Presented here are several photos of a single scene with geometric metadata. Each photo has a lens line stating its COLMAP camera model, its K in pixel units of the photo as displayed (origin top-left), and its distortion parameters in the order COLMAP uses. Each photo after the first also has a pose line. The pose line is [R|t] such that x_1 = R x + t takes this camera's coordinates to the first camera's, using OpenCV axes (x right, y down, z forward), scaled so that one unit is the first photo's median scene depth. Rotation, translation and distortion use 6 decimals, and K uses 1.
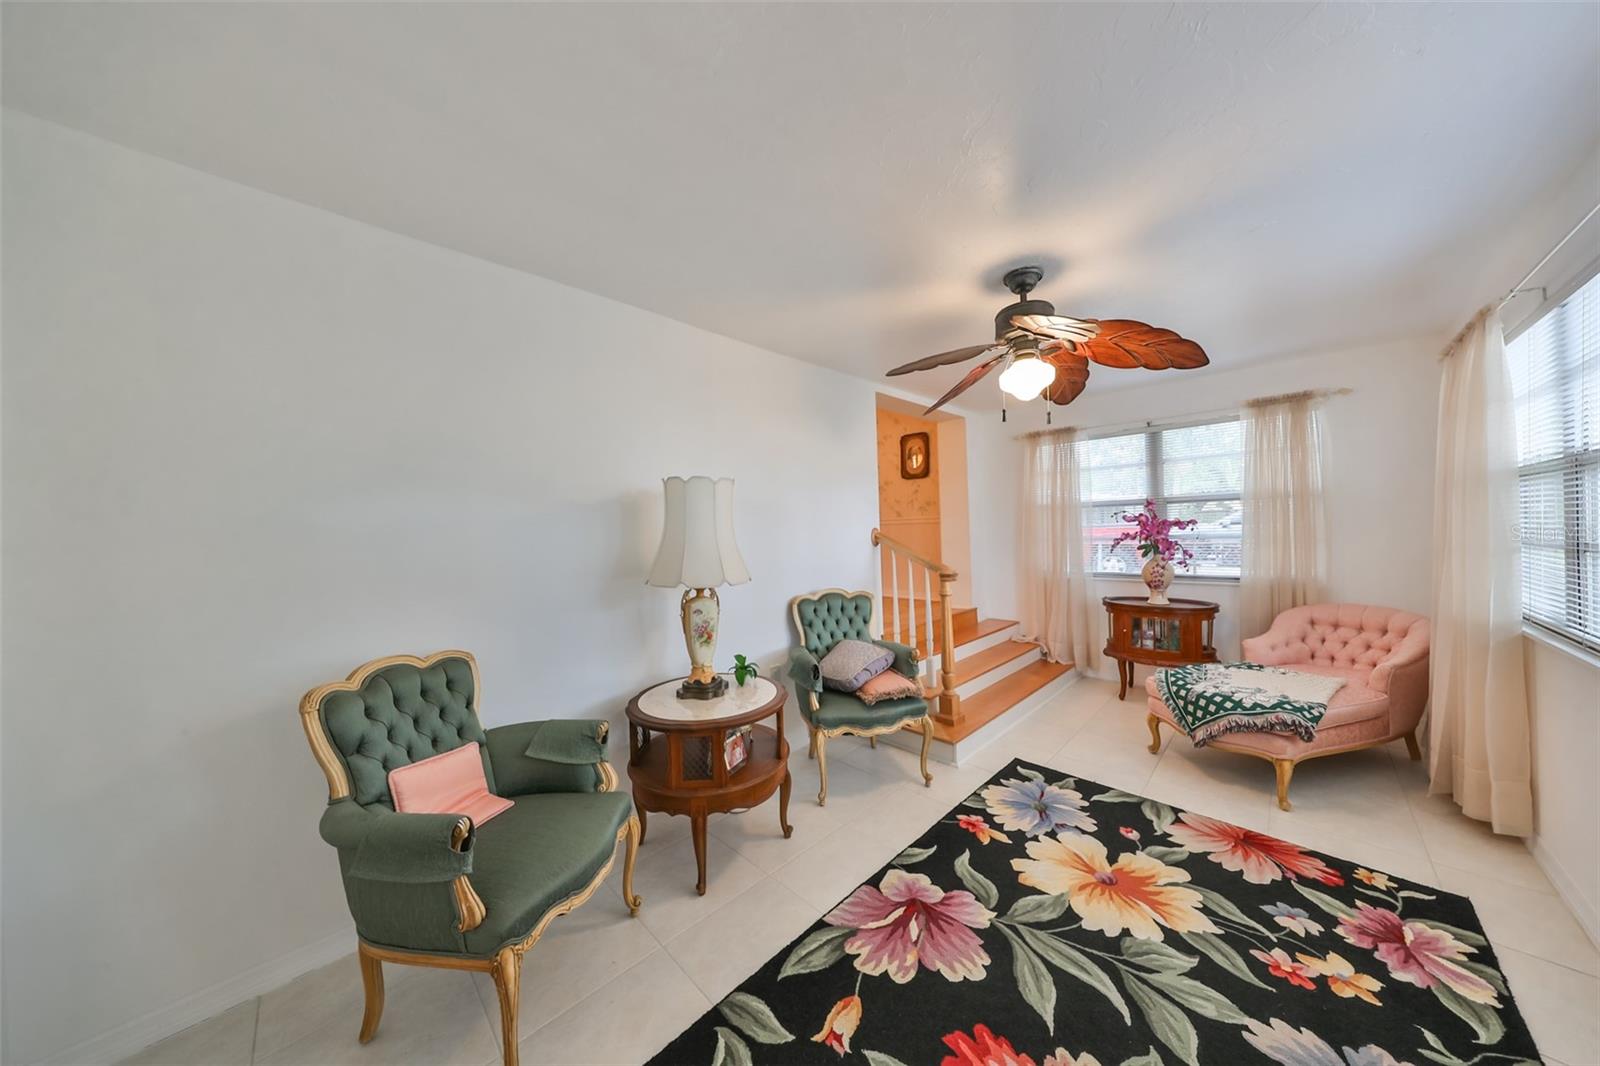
lens RADIAL K [[490.0, 0, 803.8], [0, 490.0, 534.5], [0, 0, 1]] dist [0.000441, 0.000153]
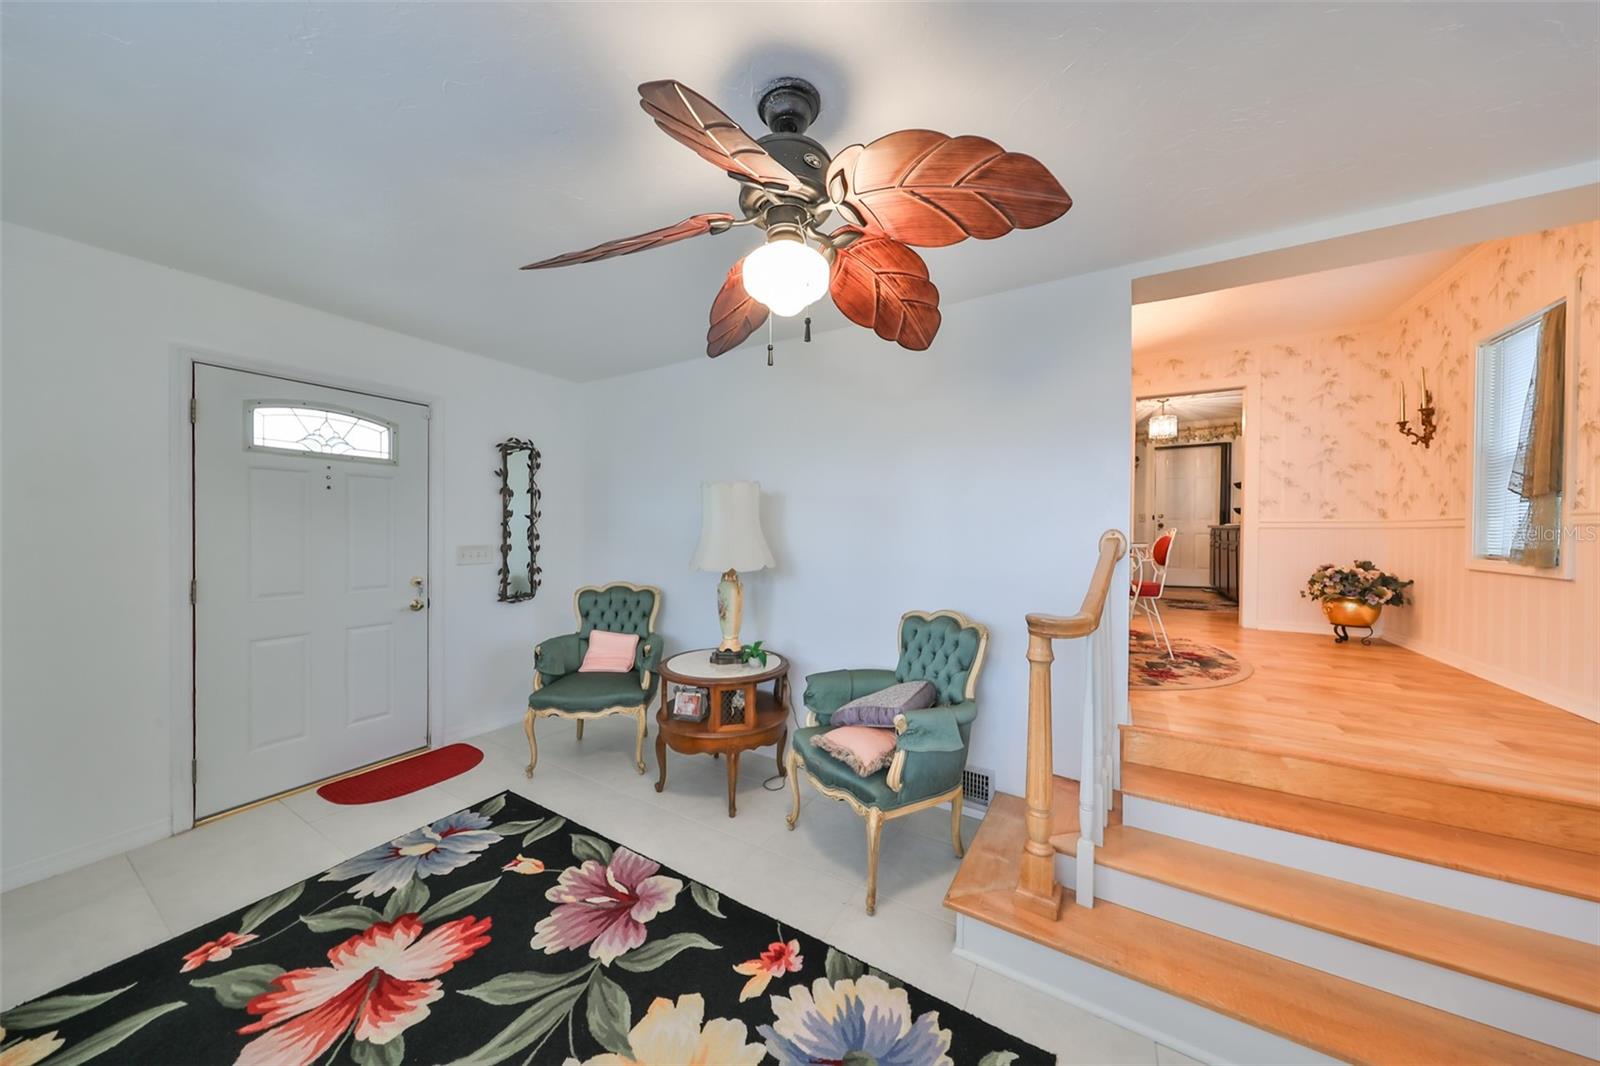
lens RADIAL K [[511.7, 0, 798.0], [0, 511.7, 532.6], [0, 0, 1]] dist [0.000724, 0.000265]
pose [[0.245185, 0.034548, -0.968861, 1.349652], [-0.016834, 0.999366, 0.031376, -0.038519], [0.969330, 0.008617, 0.245611, 1.107392]]
